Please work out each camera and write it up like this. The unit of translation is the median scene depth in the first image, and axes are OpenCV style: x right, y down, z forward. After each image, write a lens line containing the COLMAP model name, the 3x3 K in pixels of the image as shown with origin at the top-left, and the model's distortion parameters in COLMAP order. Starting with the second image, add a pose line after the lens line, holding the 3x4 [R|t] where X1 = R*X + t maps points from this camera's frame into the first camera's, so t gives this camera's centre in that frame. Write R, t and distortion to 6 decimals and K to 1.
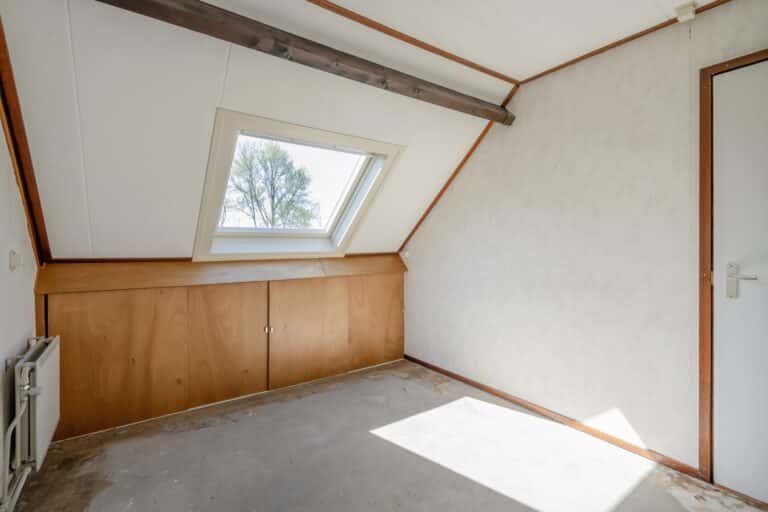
lens RADIAL K [[350.3, 0, 382.3], [0, 350.3, 240.3], [0, 0, 1]] dist [-0.000596, -0.000182]
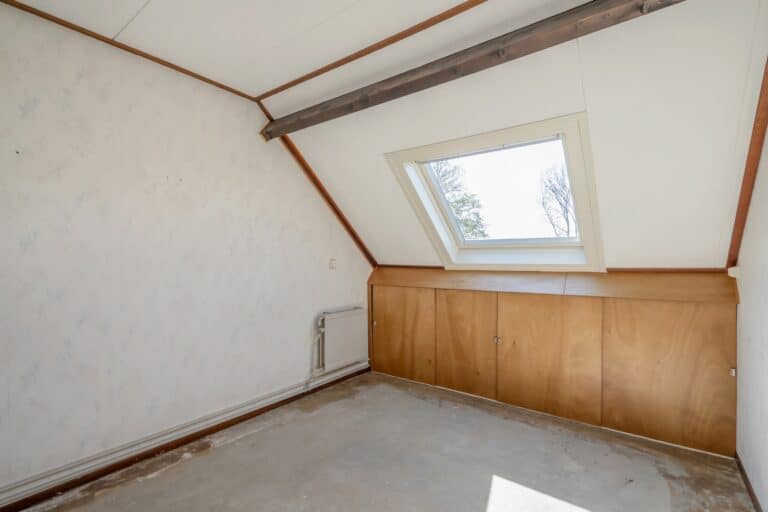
lens RADIAL K [[367.5, 0, 395.3], [0, 367.5, 252.4], [0, 0, 1]] dist [0.000635, 0.000037]
pose [[0.313754, -0.010787, -0.949443, 0.624505], [0.012762, 0.999893, -0.007143, 0.007191], [0.949419, -0.009875, 0.313858, 0.418721]]
